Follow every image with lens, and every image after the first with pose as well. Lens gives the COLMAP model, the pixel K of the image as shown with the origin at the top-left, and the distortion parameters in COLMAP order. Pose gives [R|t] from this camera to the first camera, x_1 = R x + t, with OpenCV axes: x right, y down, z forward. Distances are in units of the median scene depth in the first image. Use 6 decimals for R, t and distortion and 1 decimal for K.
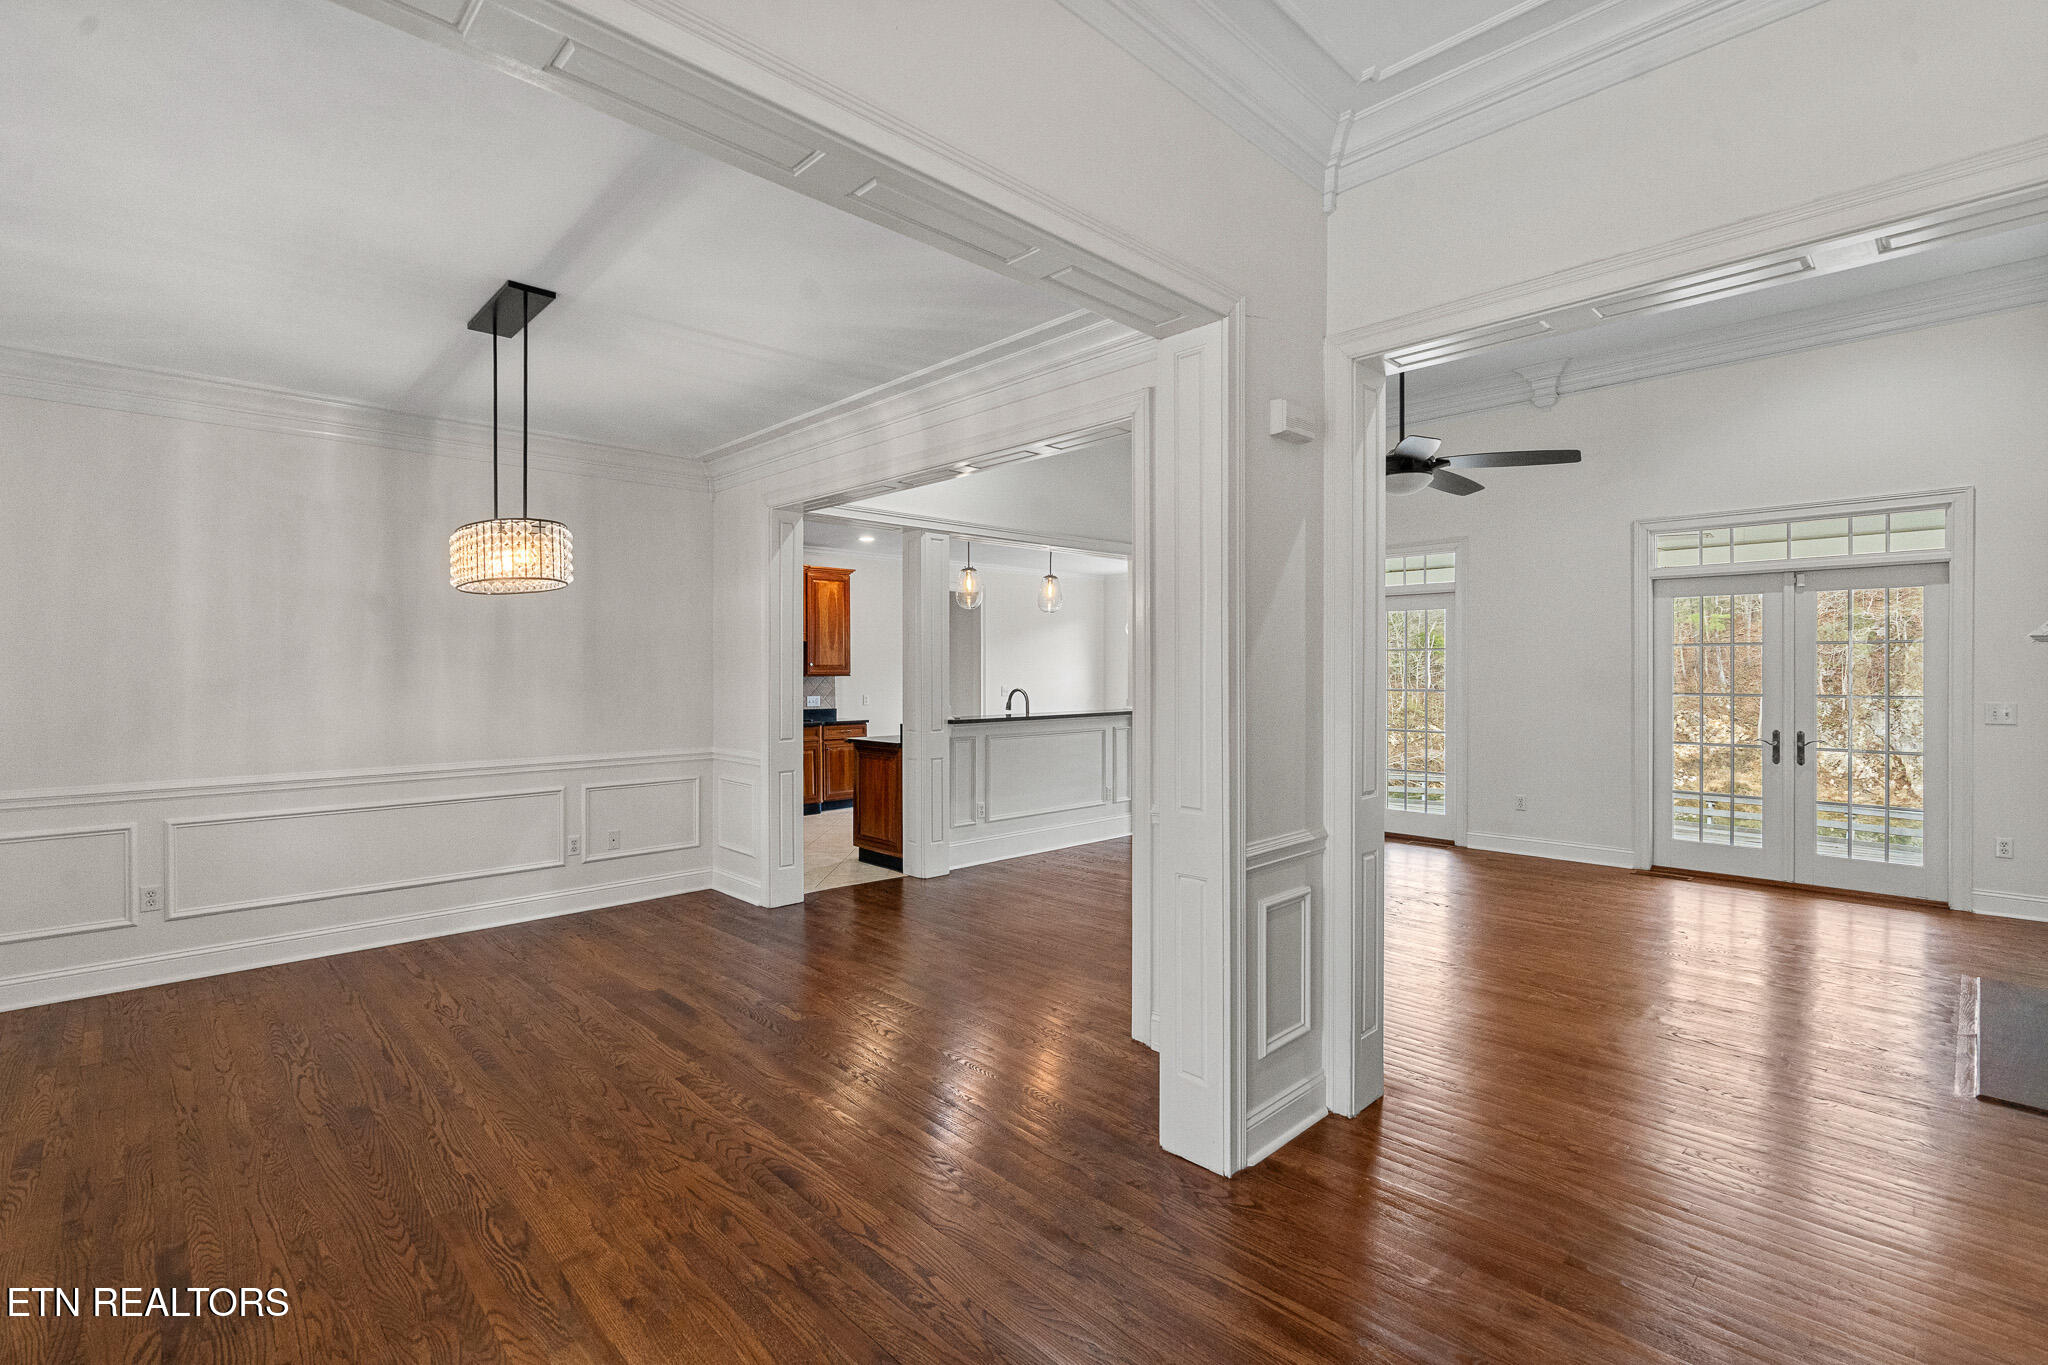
lens RADIAL K [[927.4, 0, 1020.3], [0, 927.4, 684.8], [0, 0, 1]] dist [0.001041, 0.000038]
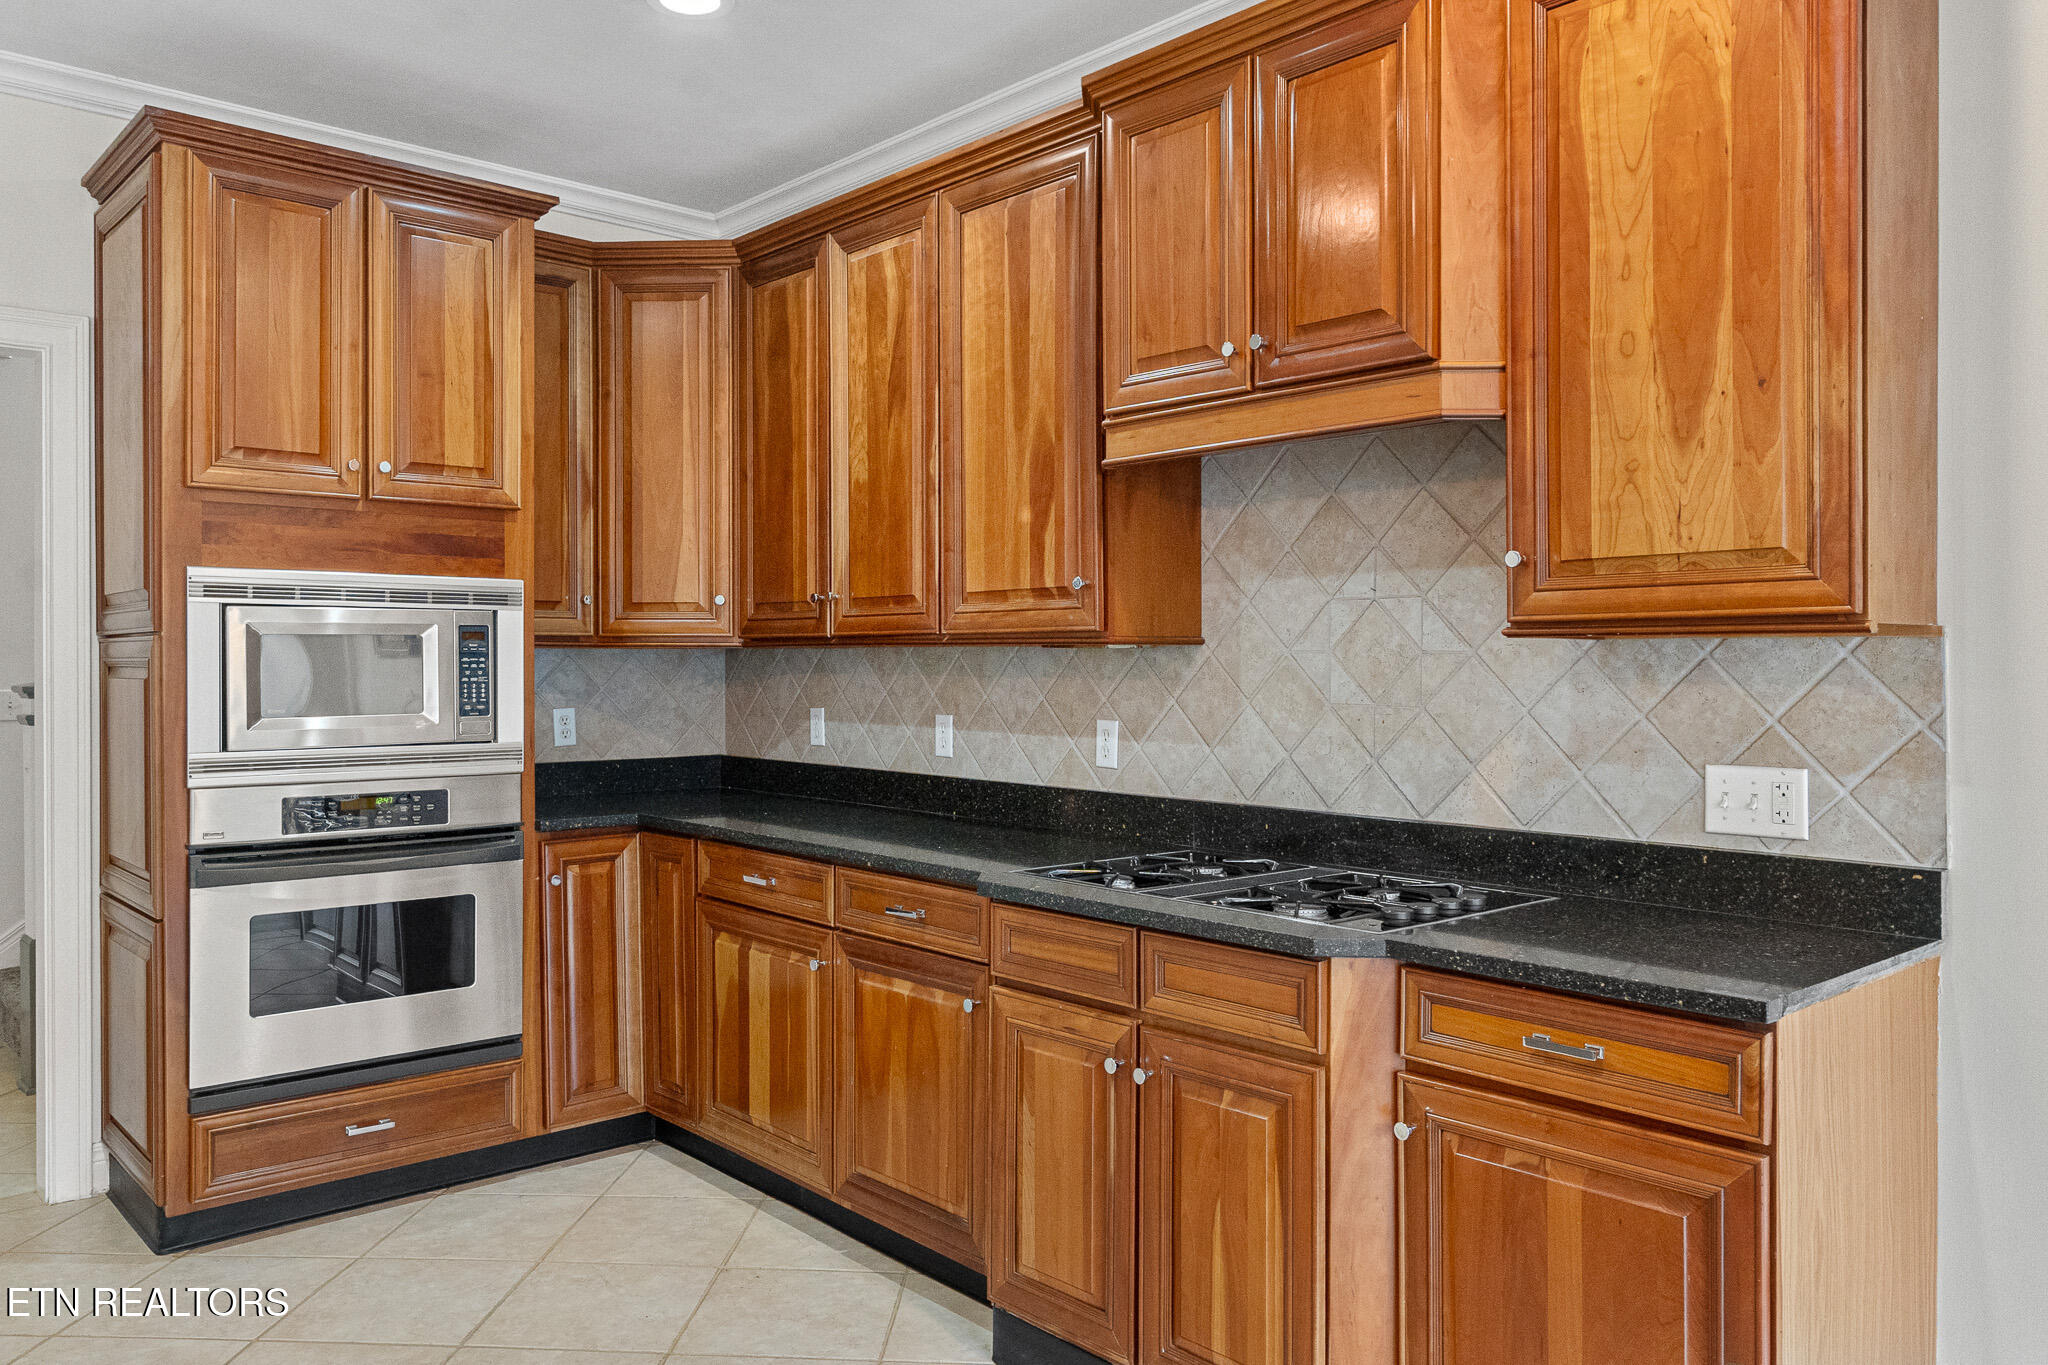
lens RADIAL K [[1507.0, 0, 1025.3], [0, 1507.0, 672.5], [0, 0, 1]] dist [0.004429, 0.000769]
pose [[-0.043912, 0.005583, -0.999020, 0.030816], [-0.011600, 0.999914, 0.006098, -0.003516], [0.998968, 0.011857, -0.043844, 0.906829]]
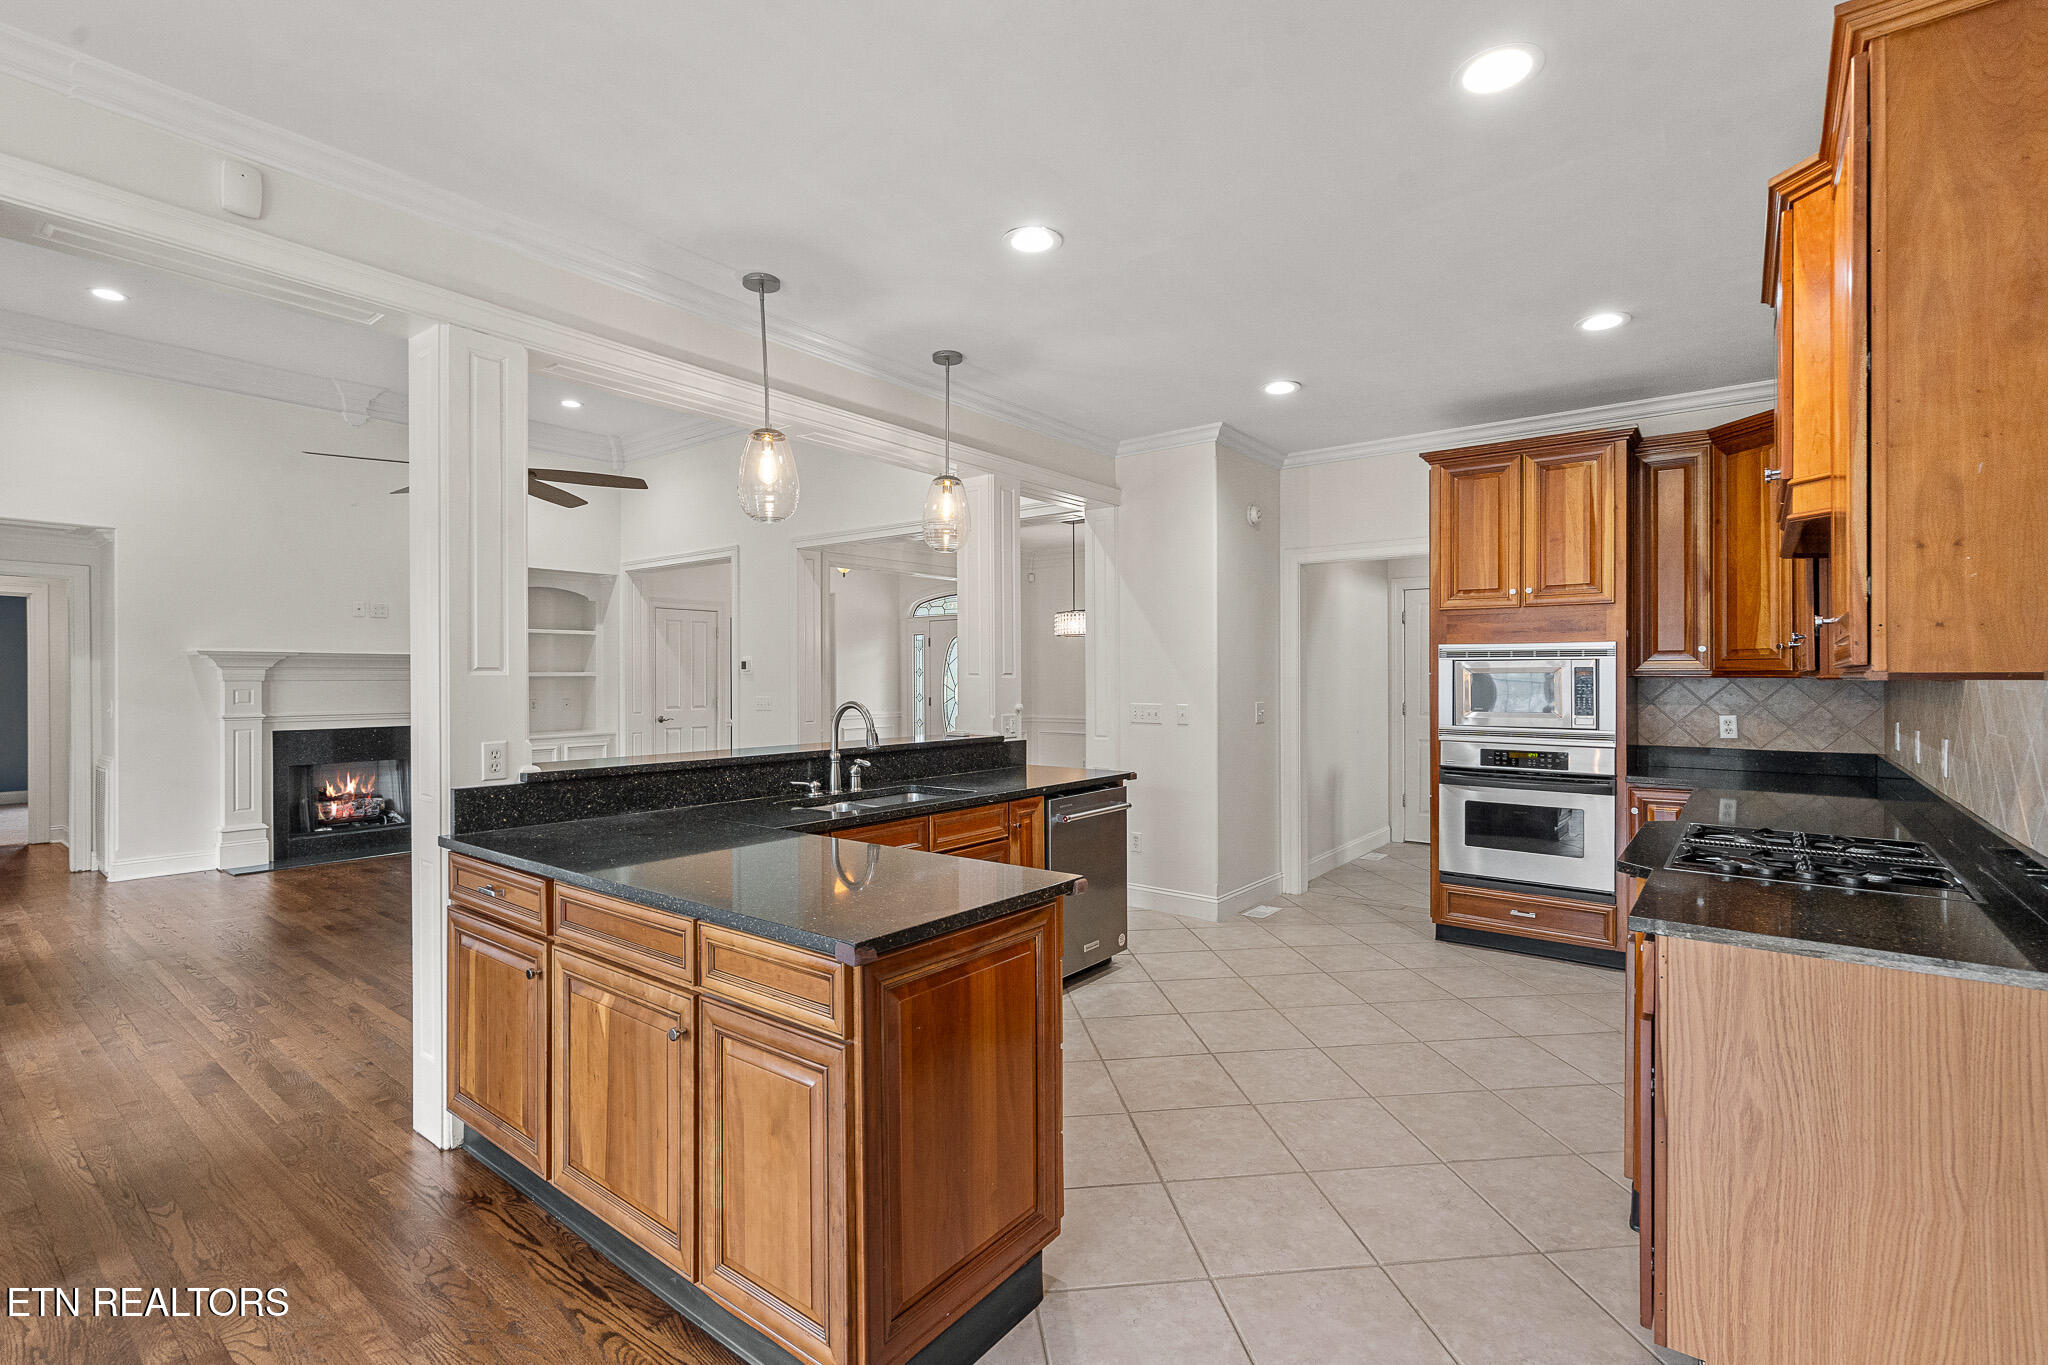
lens RADIAL K [[927.4, 0, 1028.1], [0, 927.4, 679.6], [0, 0, 1]] dist [0.001041, 0.000038]
pose [[-0.990677, -0.001451, -0.136223, -0.029315], [-0.003061, 0.999928, 0.011610, -0.011014], [0.136196, 0.011919, -0.990610, 1.194268]]
